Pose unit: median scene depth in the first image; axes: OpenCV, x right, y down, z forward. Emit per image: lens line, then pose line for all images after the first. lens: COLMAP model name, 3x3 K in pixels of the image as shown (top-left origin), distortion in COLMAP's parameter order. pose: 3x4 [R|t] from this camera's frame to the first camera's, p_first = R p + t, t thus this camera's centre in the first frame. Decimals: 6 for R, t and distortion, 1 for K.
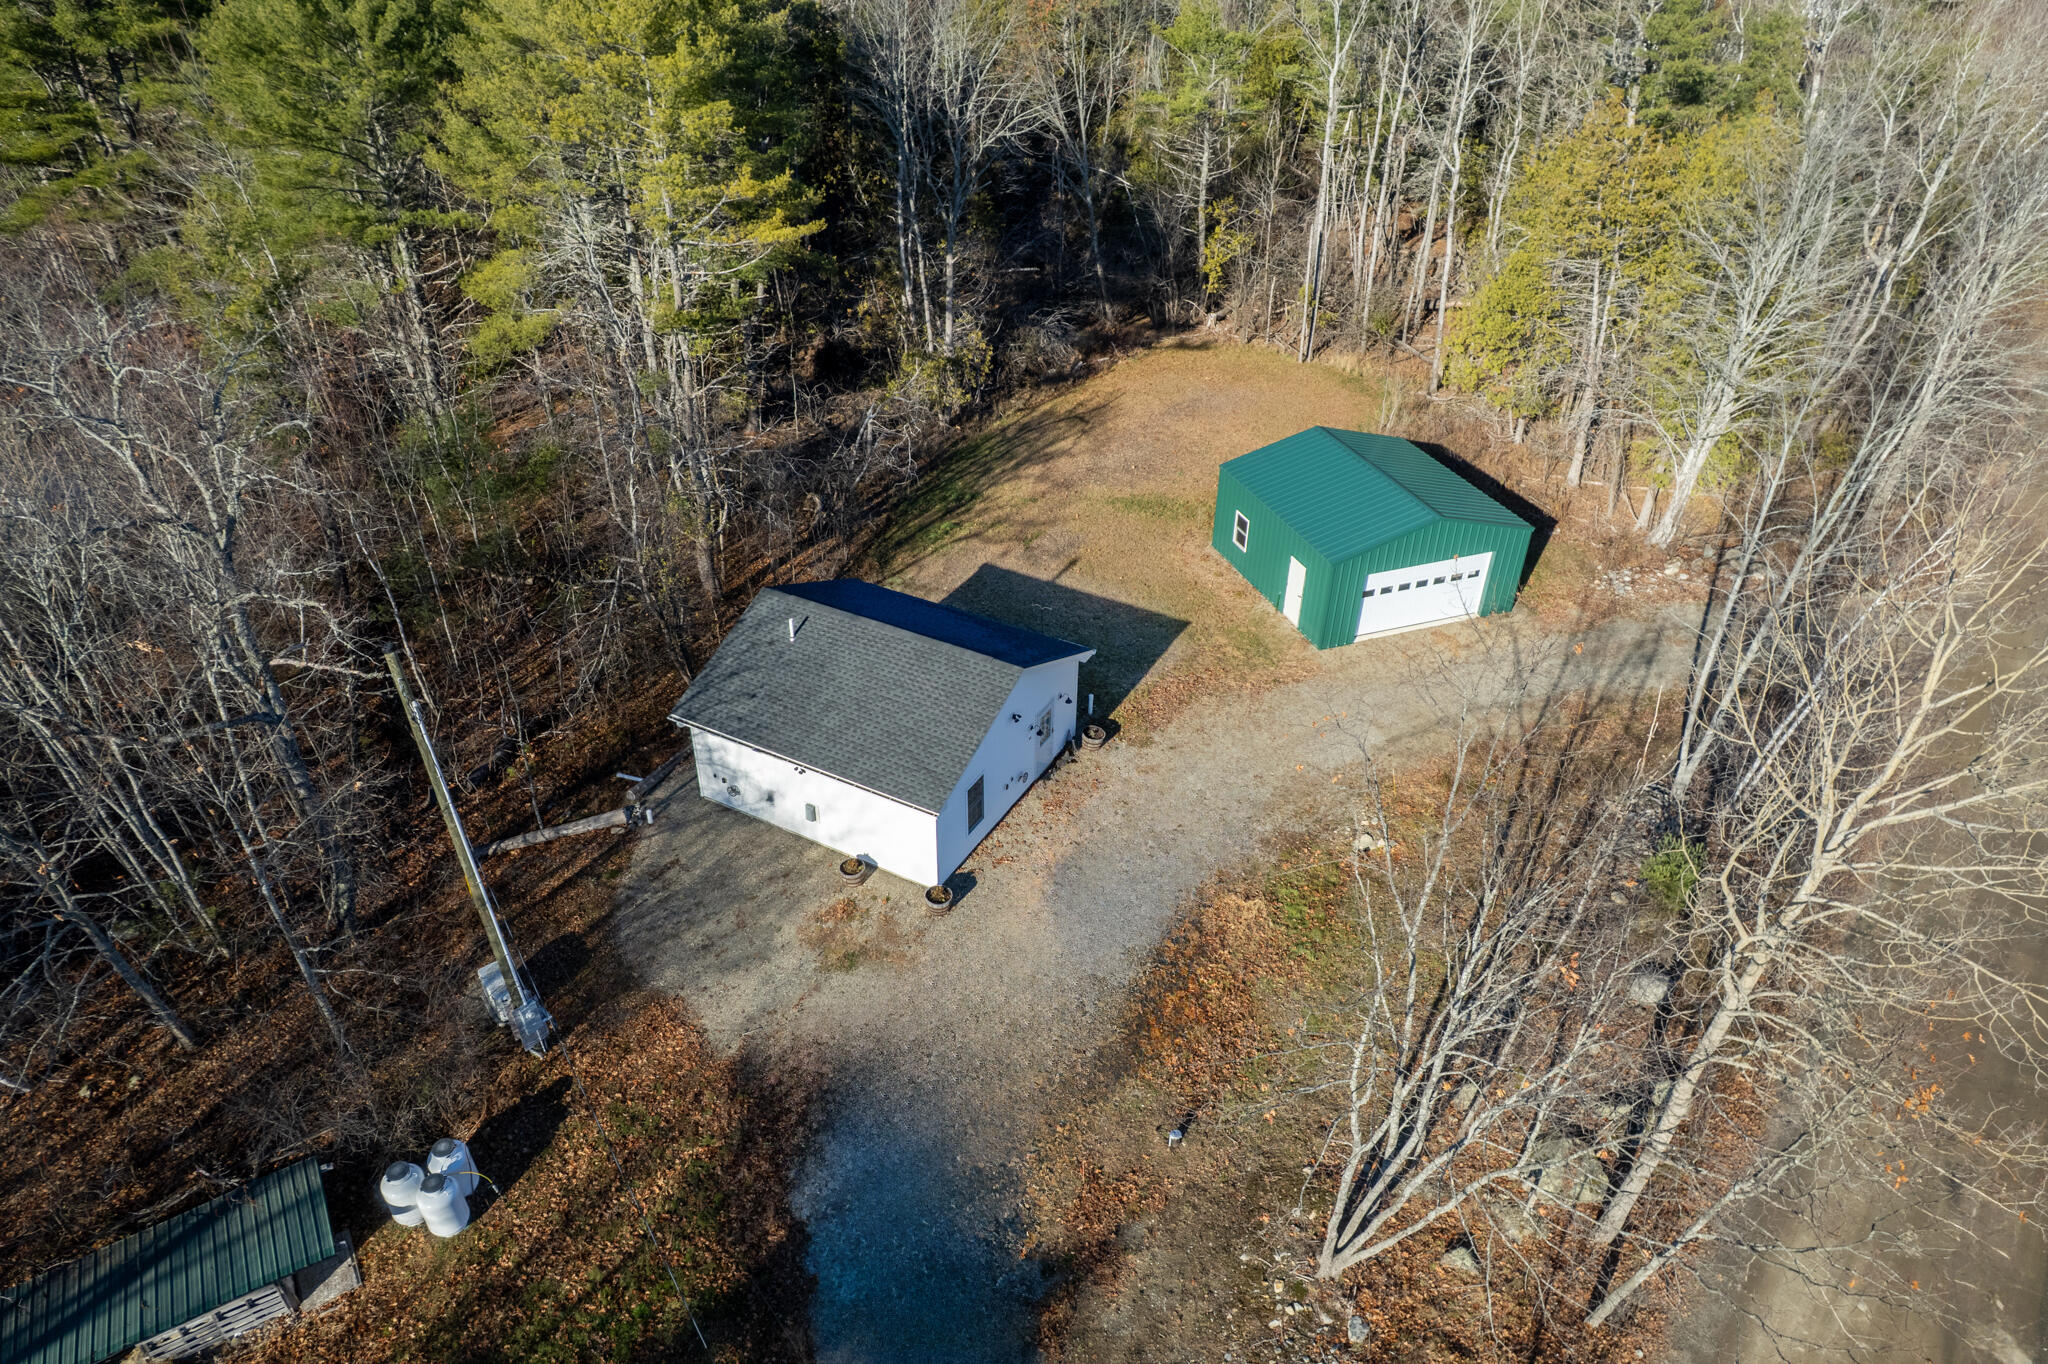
lens RADIAL K [[1329.8, 0, 1024.0], [0, 1329.8, 682.0], [0, 0, 1]] dist [-0.083734, -0.001098]
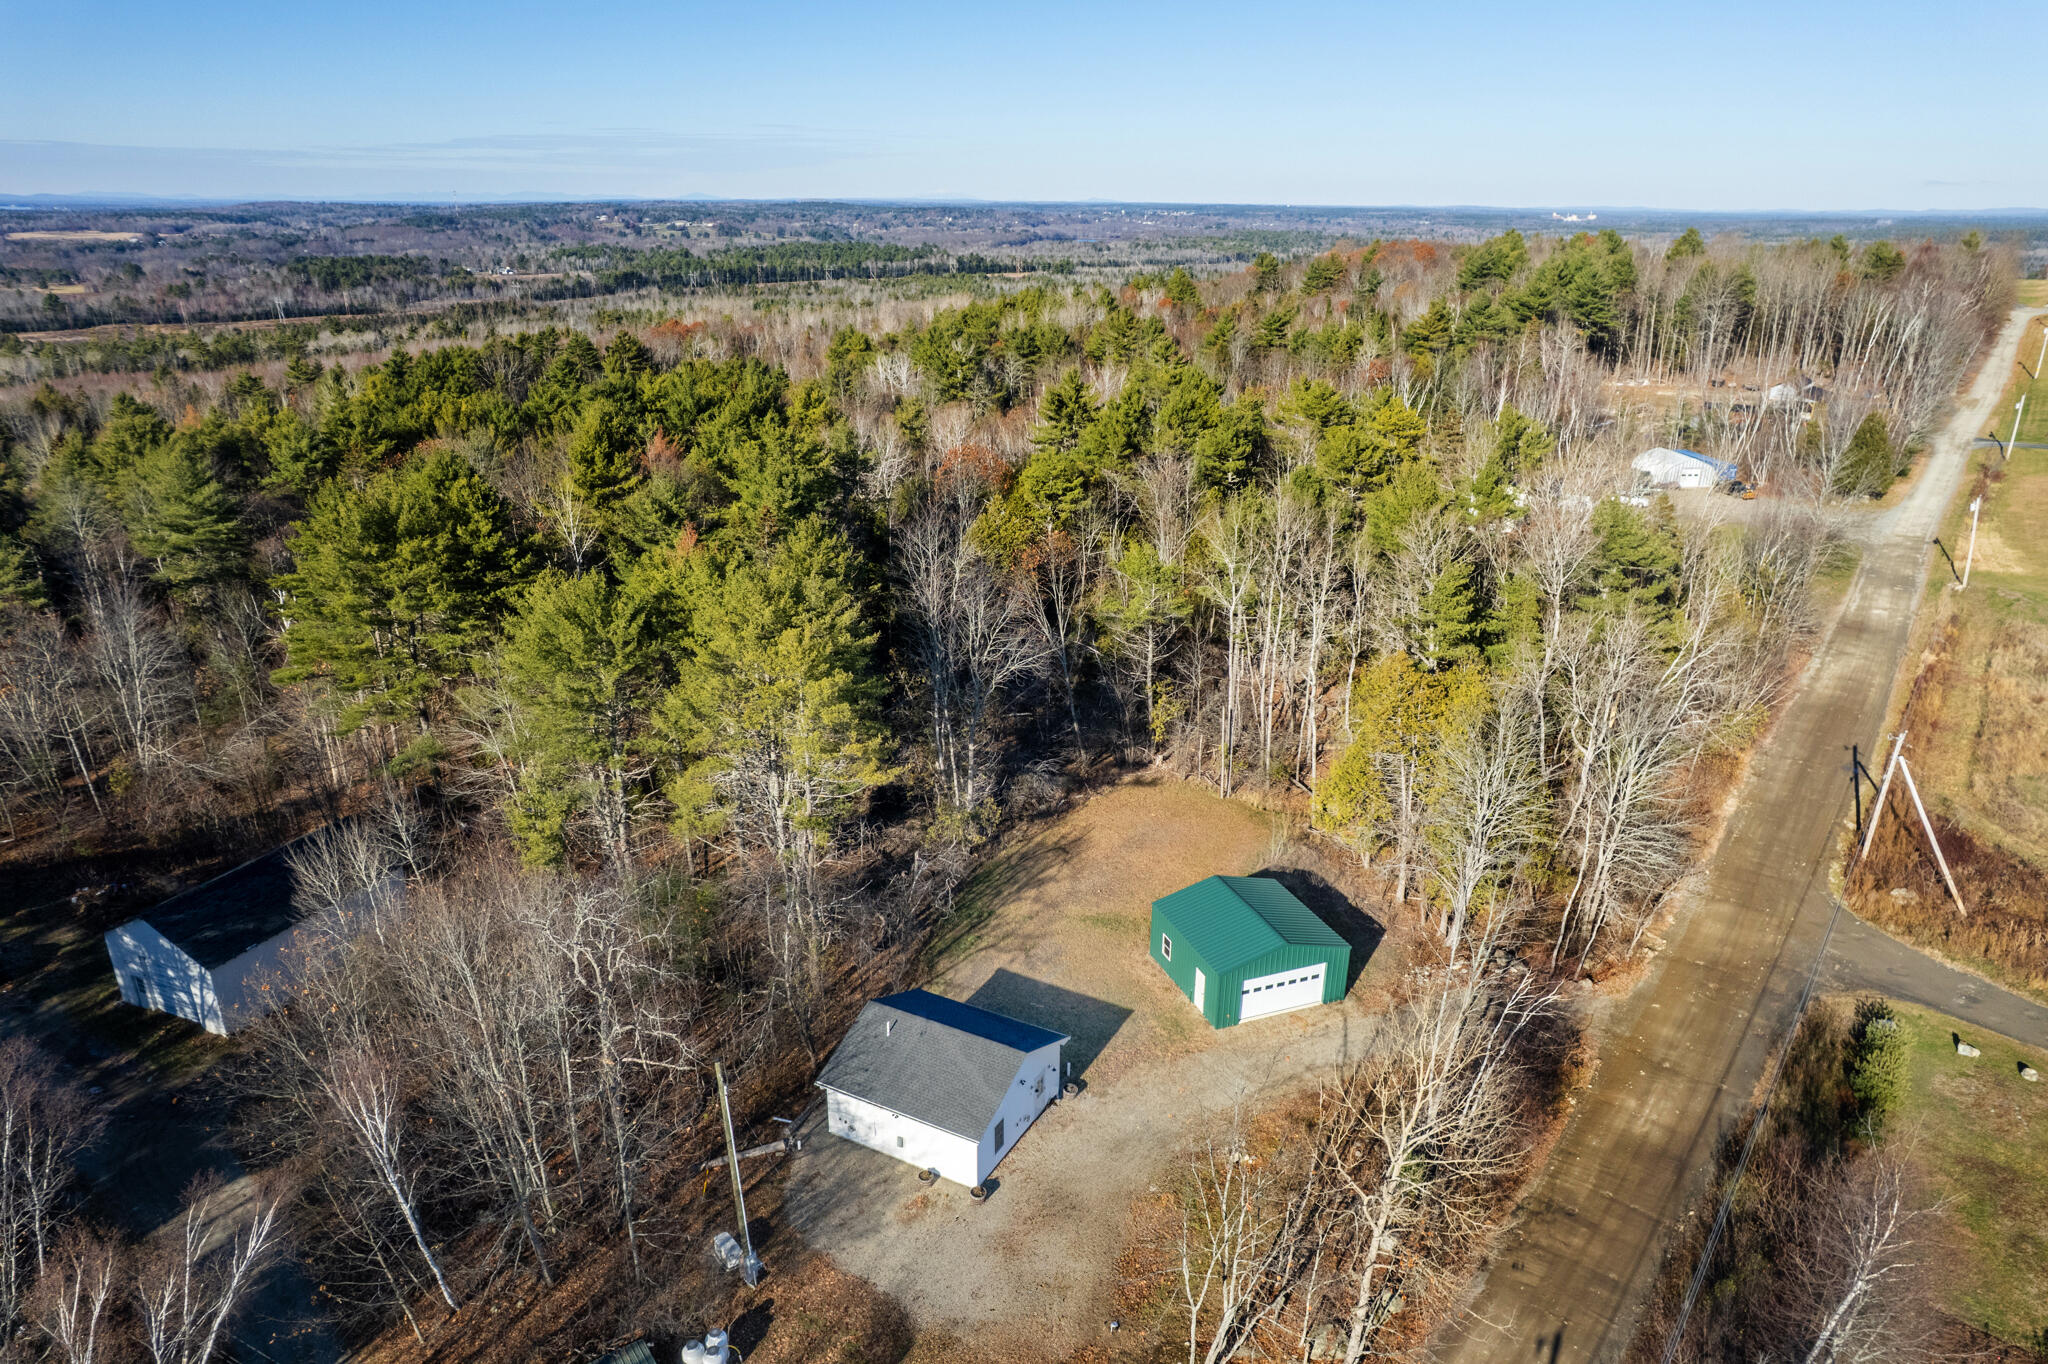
lens RADIAL K [[1290.2, 0, 1024.0], [0, 1290.2, 682.0], [0, 0, 1]] dist [-0.070814, -0.001217]
pose [[0.999953, -0.008139, 0.005294, -0.006989], [0.009179, 0.970138, -0.242381, -0.056482], [-0.003164, 0.242418, 0.970167, -0.548998]]
